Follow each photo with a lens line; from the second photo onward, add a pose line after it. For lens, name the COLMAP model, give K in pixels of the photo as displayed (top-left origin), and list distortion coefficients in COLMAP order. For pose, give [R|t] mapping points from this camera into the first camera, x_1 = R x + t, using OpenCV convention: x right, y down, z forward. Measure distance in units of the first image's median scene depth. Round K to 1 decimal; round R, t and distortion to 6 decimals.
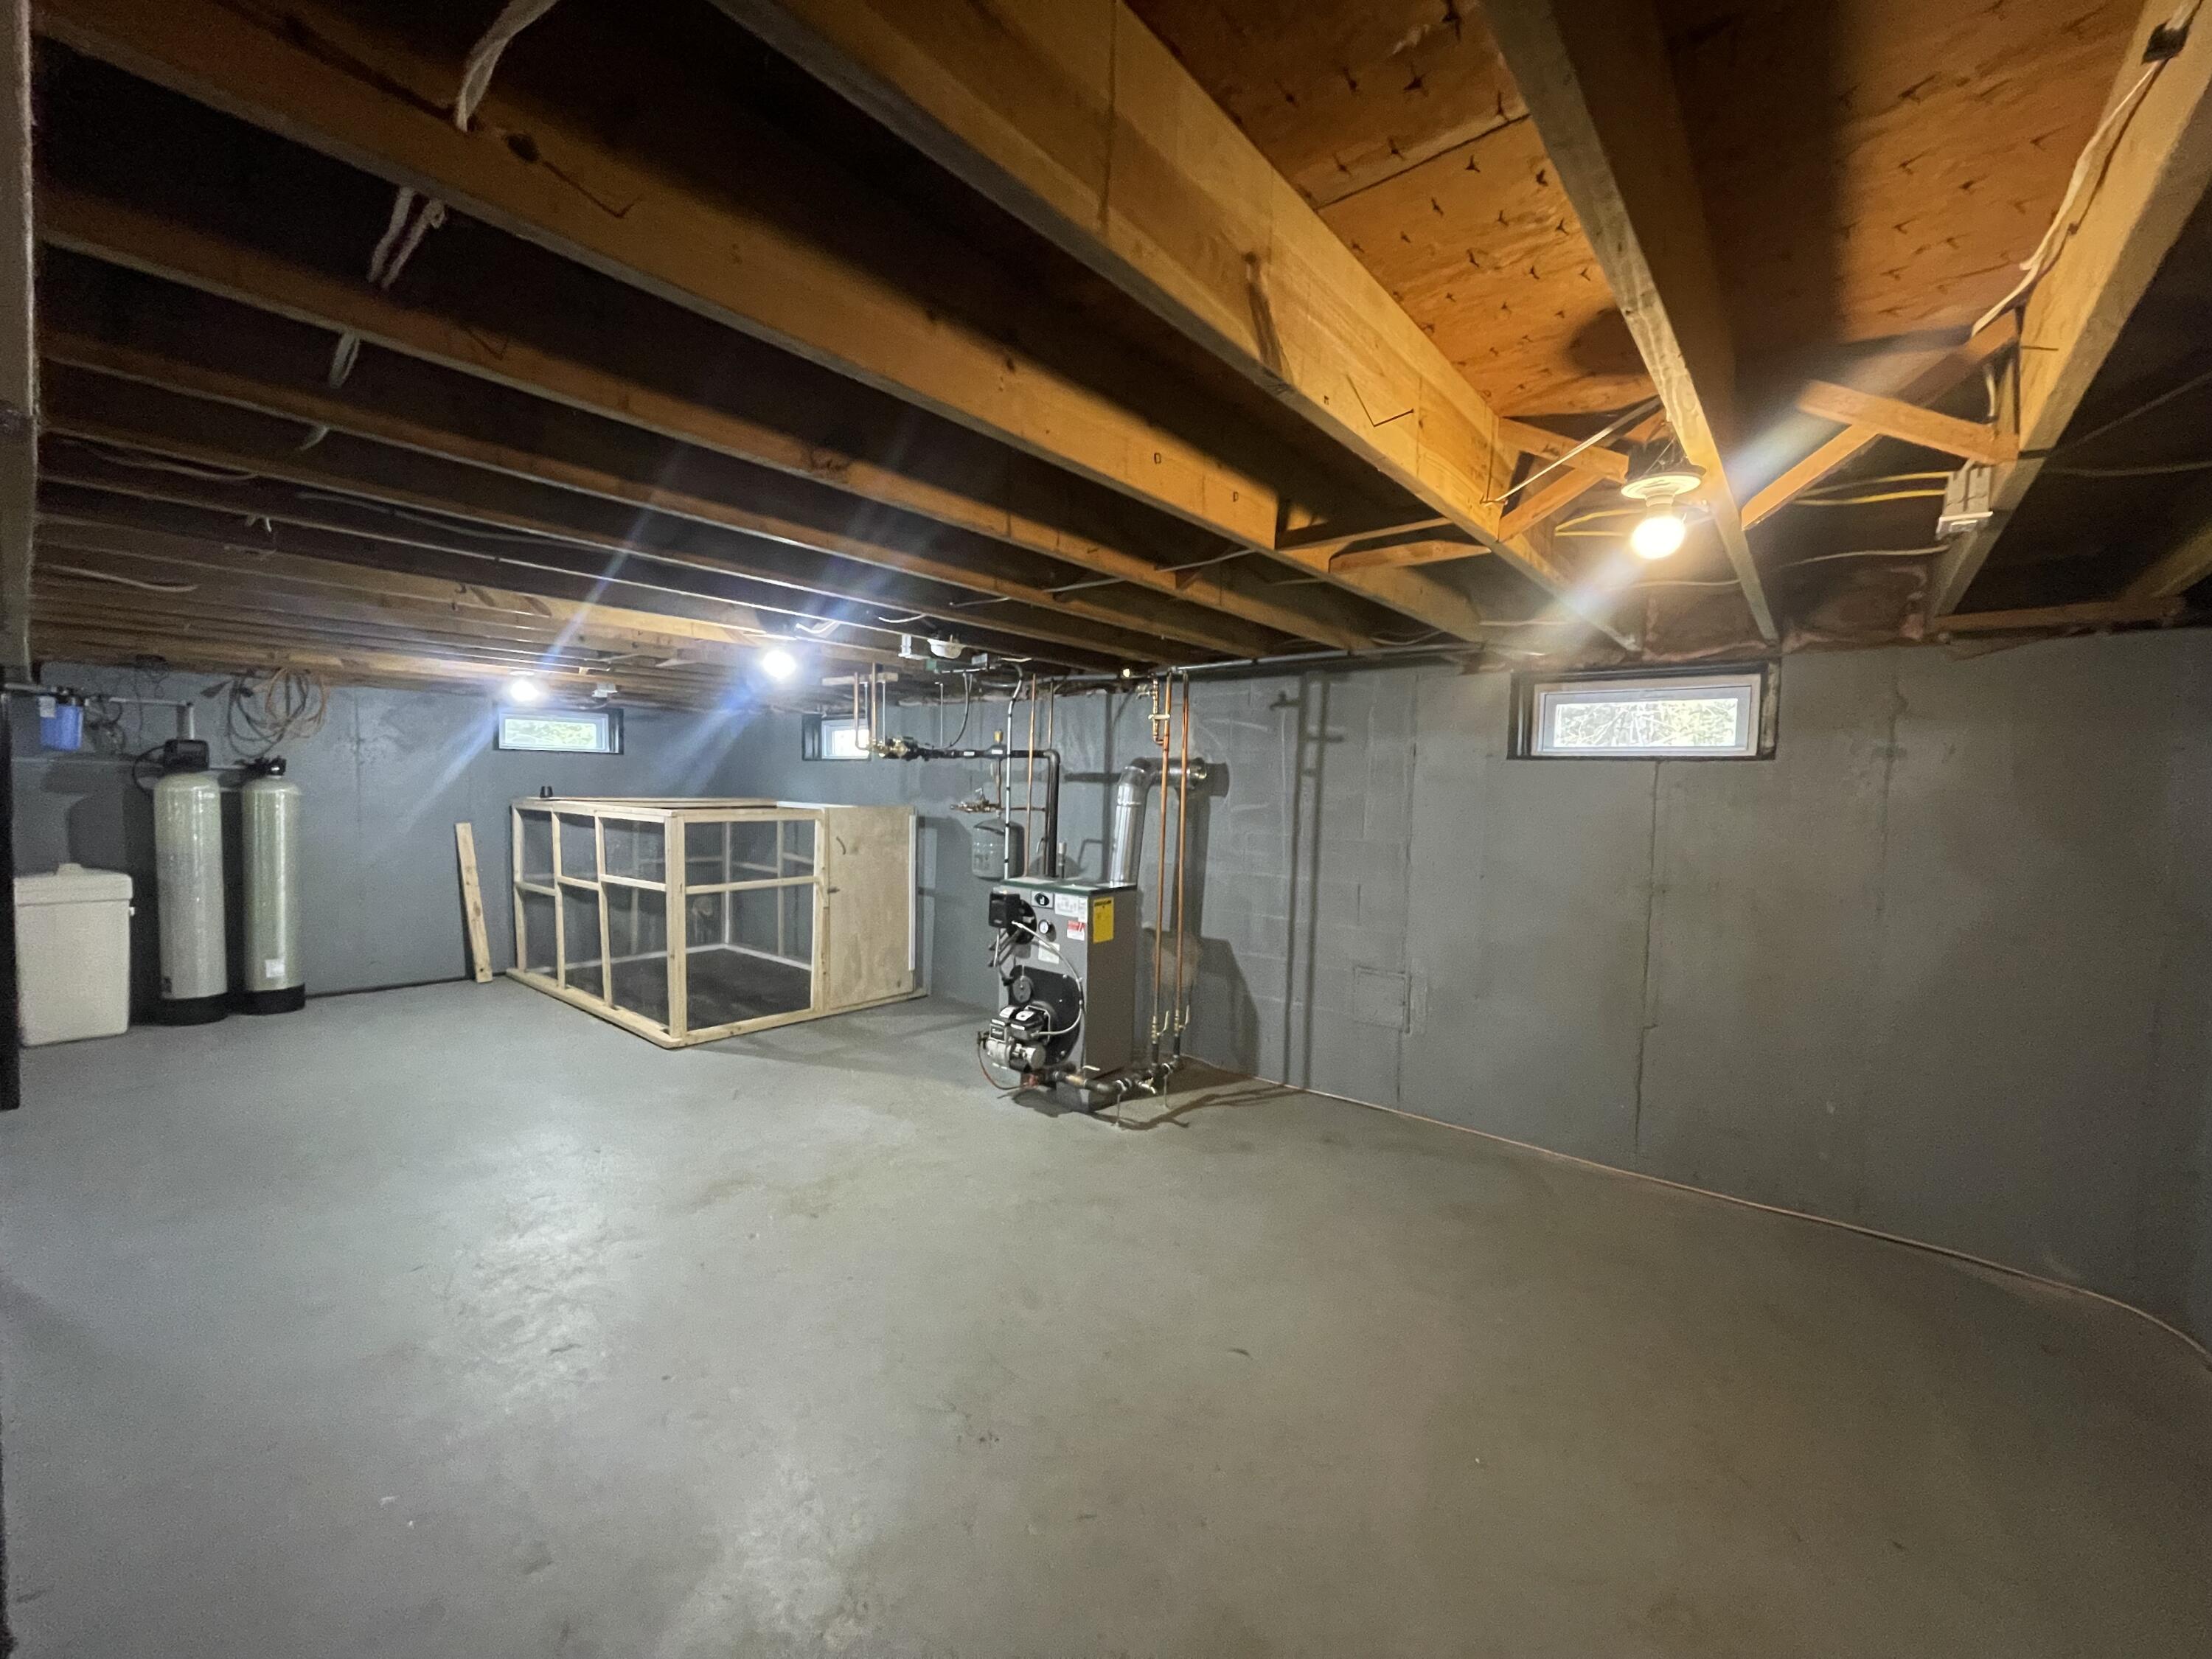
lens RADIAL K [[886.7, 0, 1105.3], [0, 886.7, 834.0], [0, 0, 1]] dist [0.000333, -0.000131]
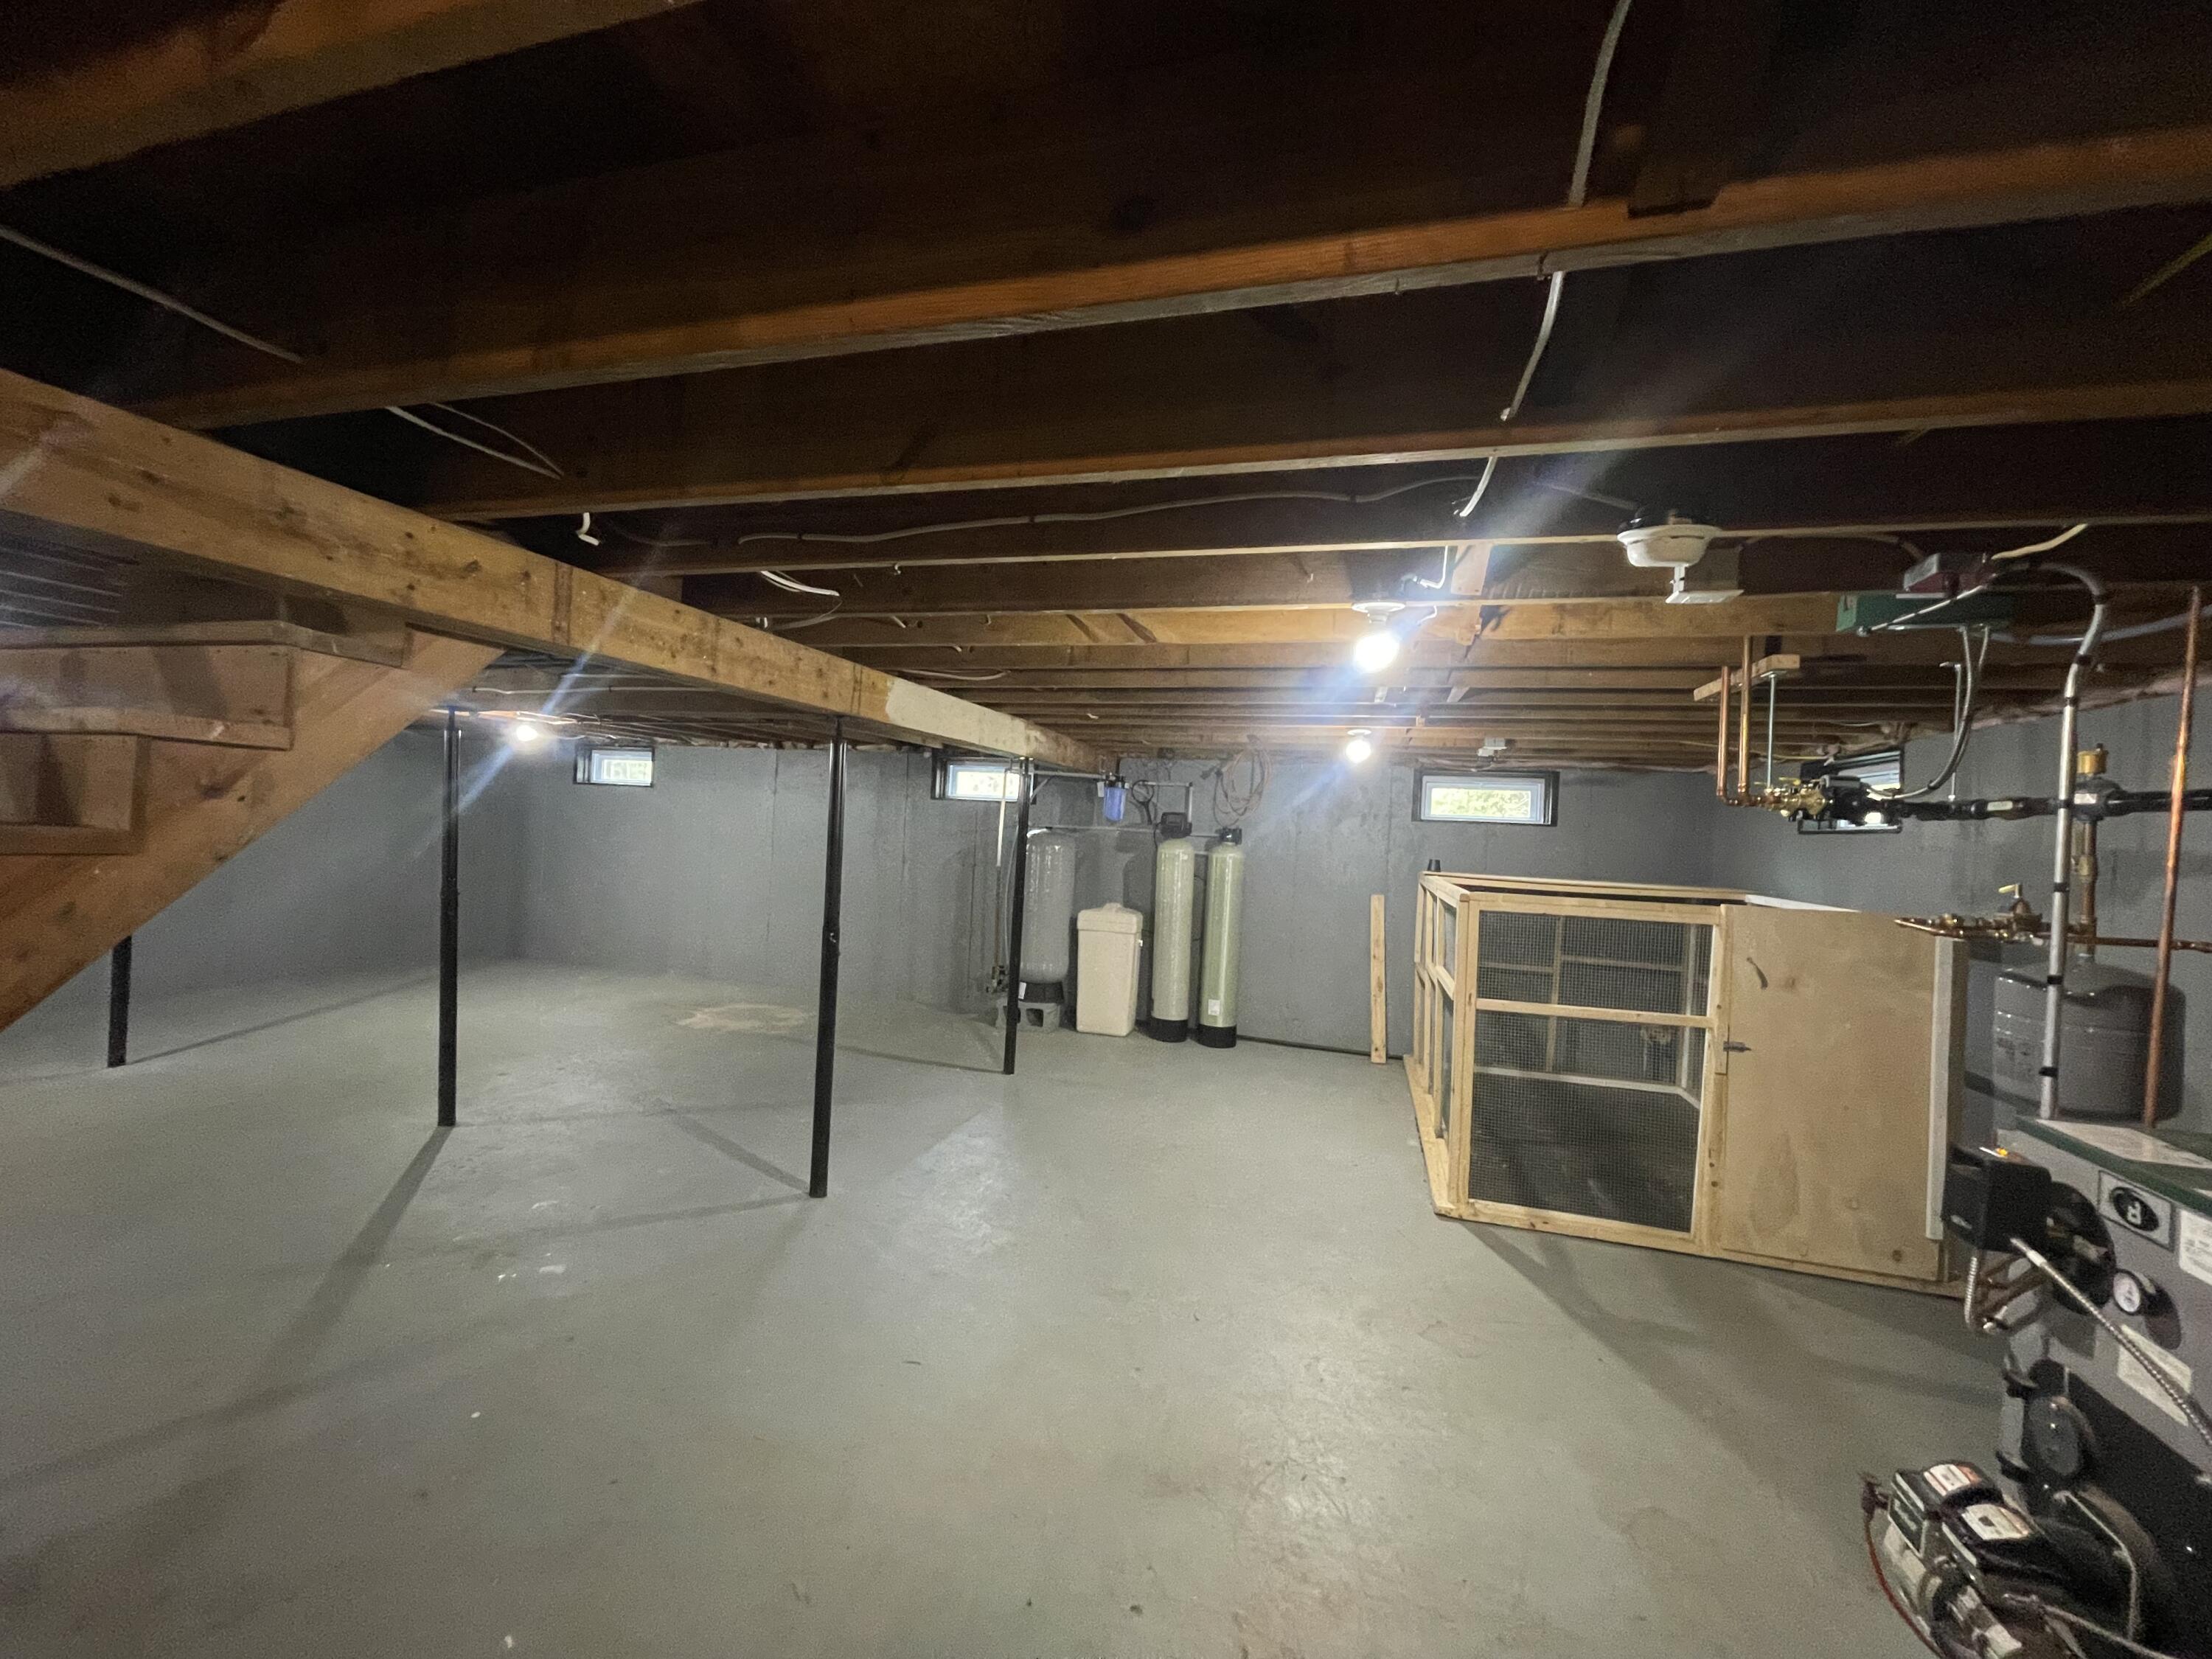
lens RADIAL K [[886.7, 0, 1105.3], [0, 886.7, 834.0], [0, 0, 1]] dist [0.000333, -0.000131]
pose [[0.392116, 0.001460, -0.919914, 0.077231], [-0.089800, 0.995283, -0.036698, -0.020066], [0.915522, 0.096998, 0.390398, 0.410539]]
